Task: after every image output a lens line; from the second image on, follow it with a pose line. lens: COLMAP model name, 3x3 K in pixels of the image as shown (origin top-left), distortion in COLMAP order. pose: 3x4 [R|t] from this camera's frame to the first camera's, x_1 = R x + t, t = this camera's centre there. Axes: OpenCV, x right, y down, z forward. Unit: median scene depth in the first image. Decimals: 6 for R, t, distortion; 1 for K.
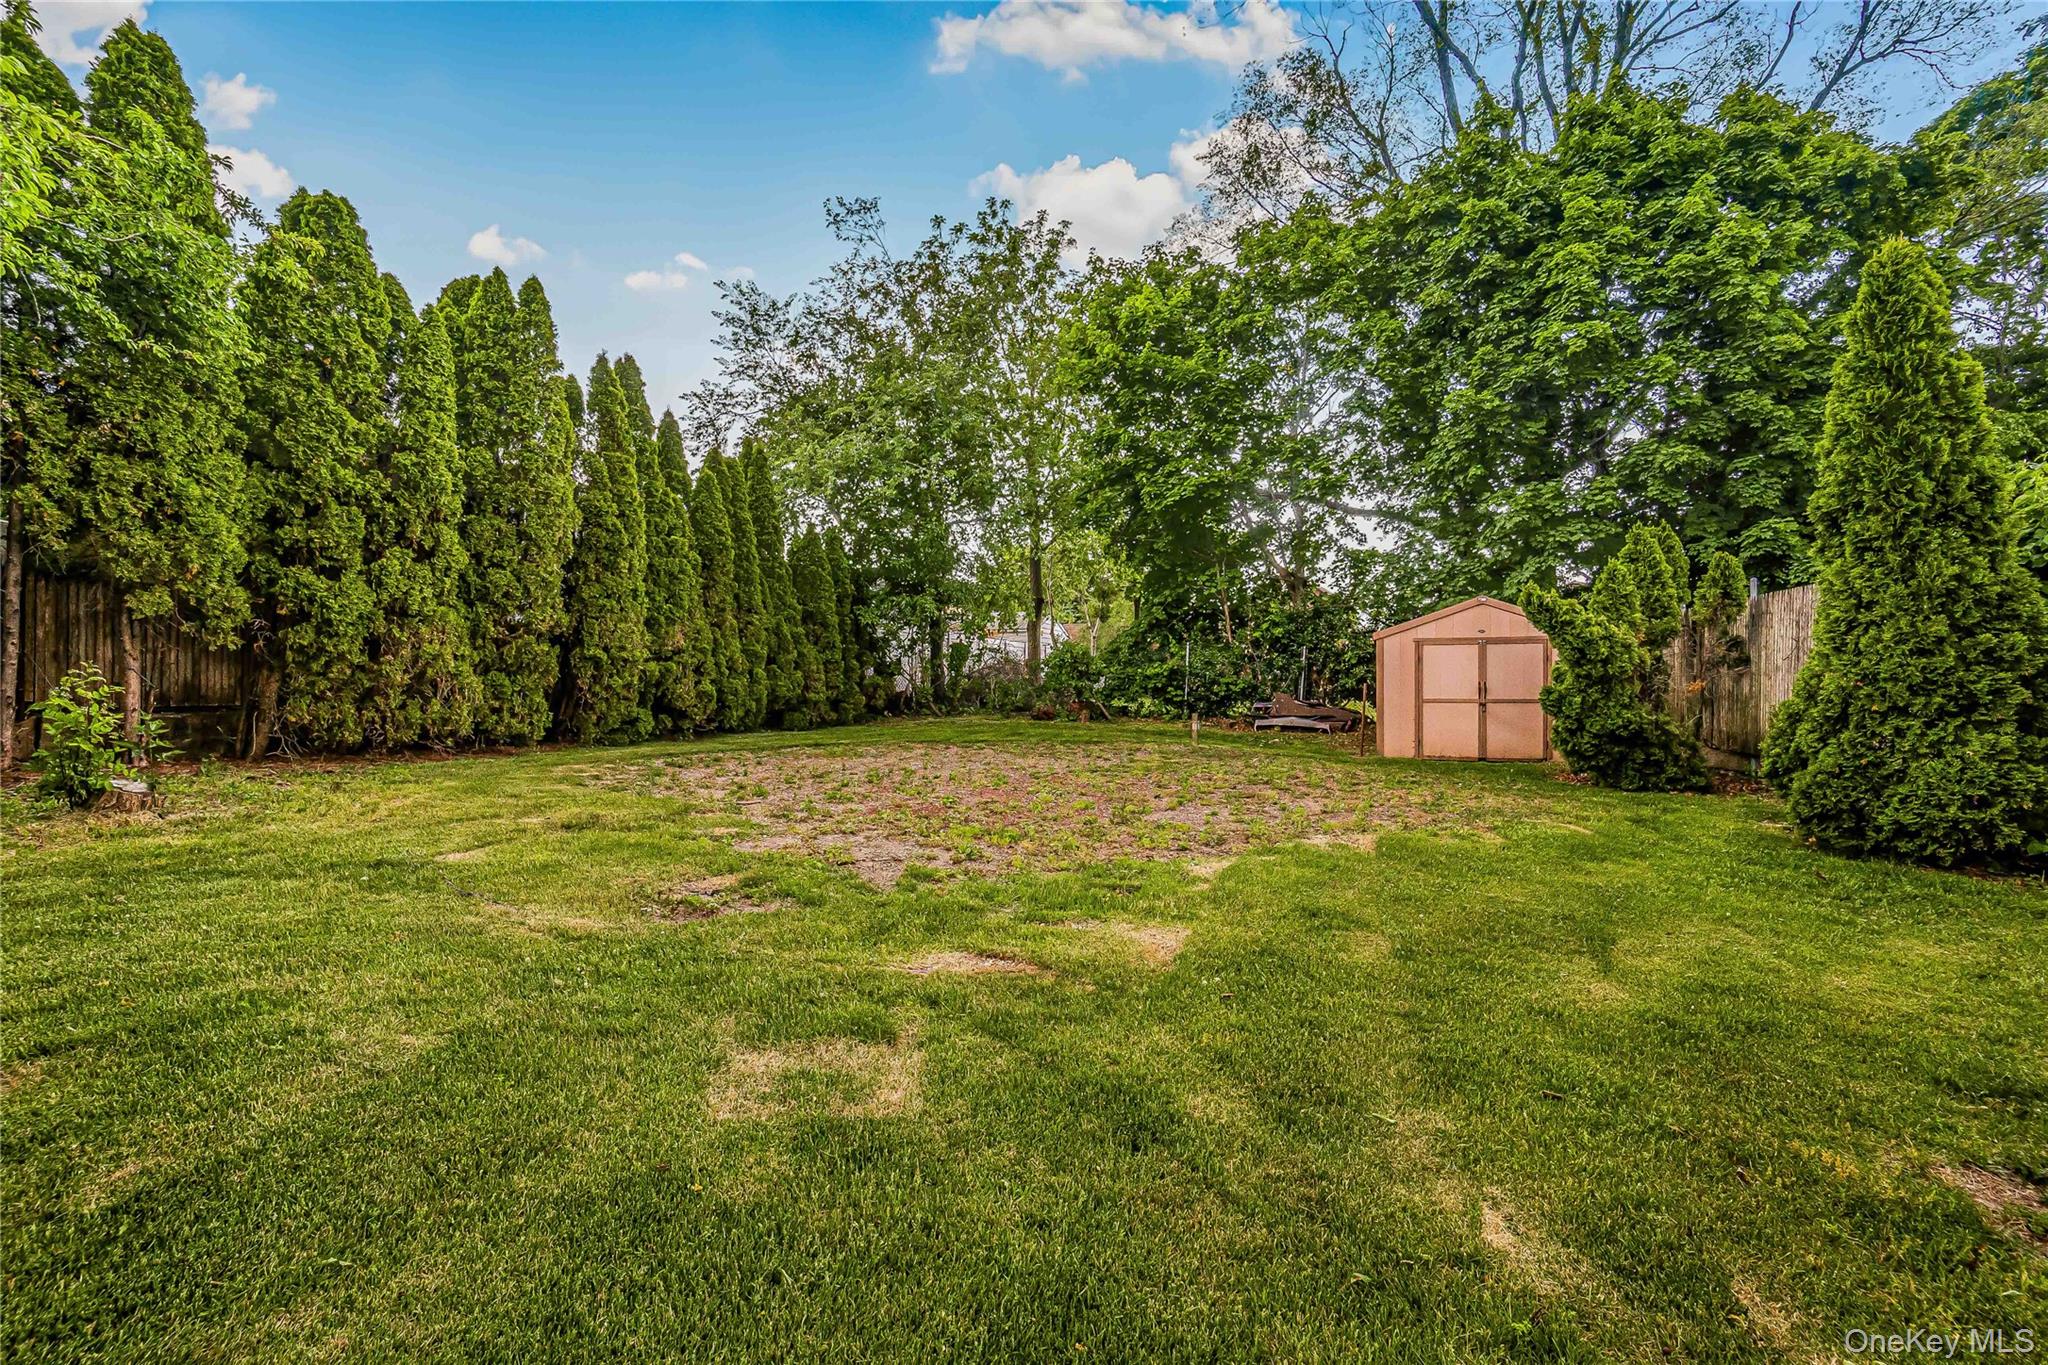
lens RADIAL K [[981.1, 0, 1024.8], [0, 981.1, 640.0], [0, 0, 1]] dist [-0.000737, 0.000123]
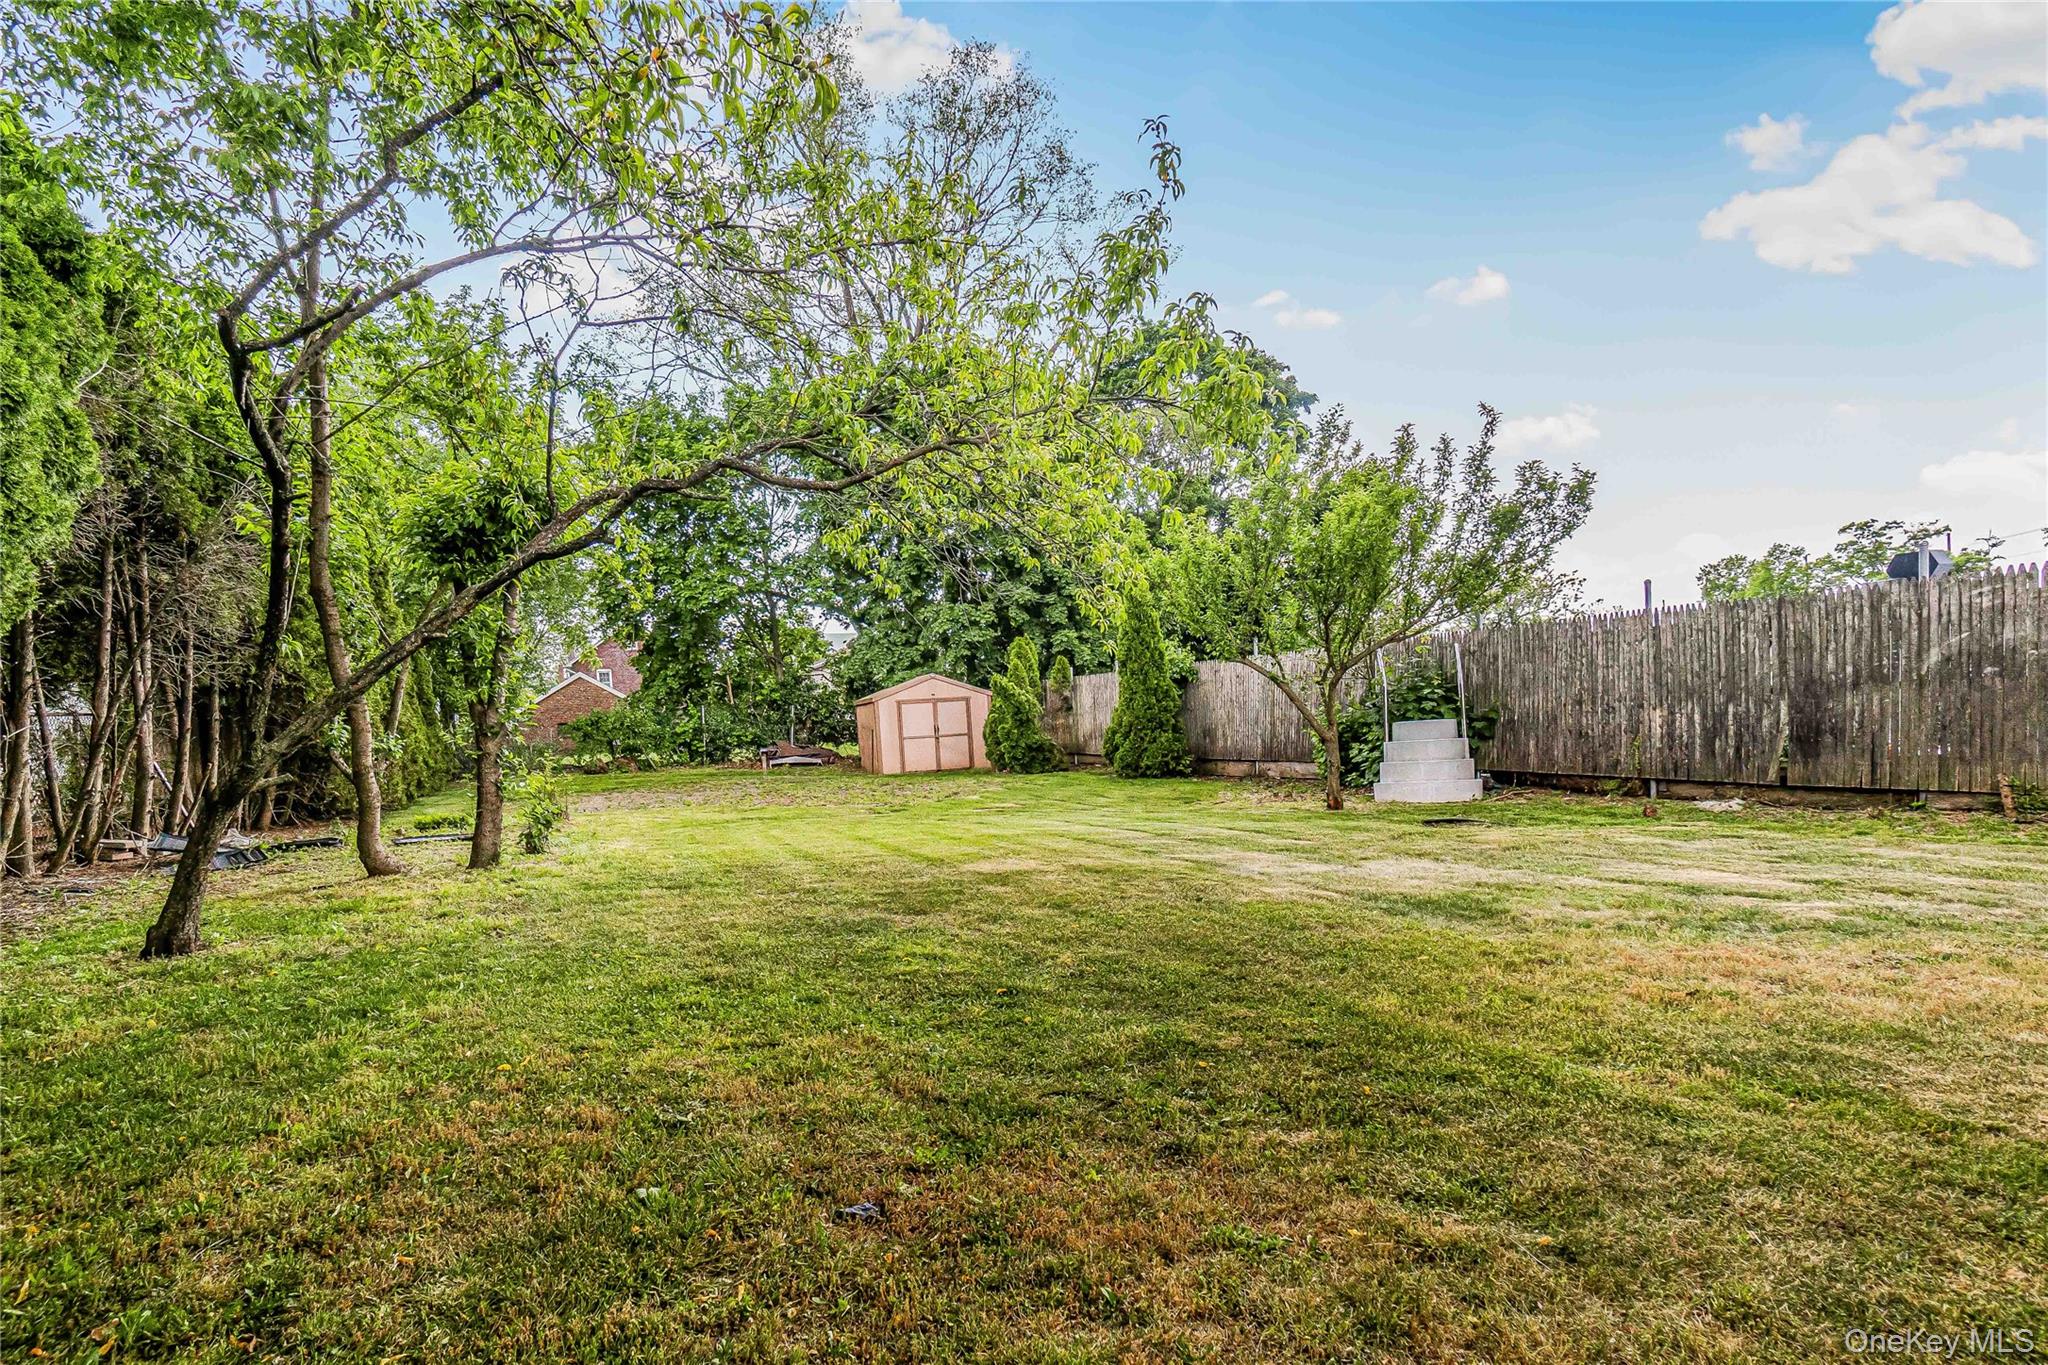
lens RADIAL K [[1055.0, 0, 1024.0], [0, 1055.0, 682.5], [0, 0, 1]] dist [0.000008, -0.000021]
pose [[0.773570, -0.030141, 0.632993, -0.442769], [0.029738, 0.999494, 0.011251, -0.036142], [-0.633012, 0.010121, 0.774076, -0.392216]]
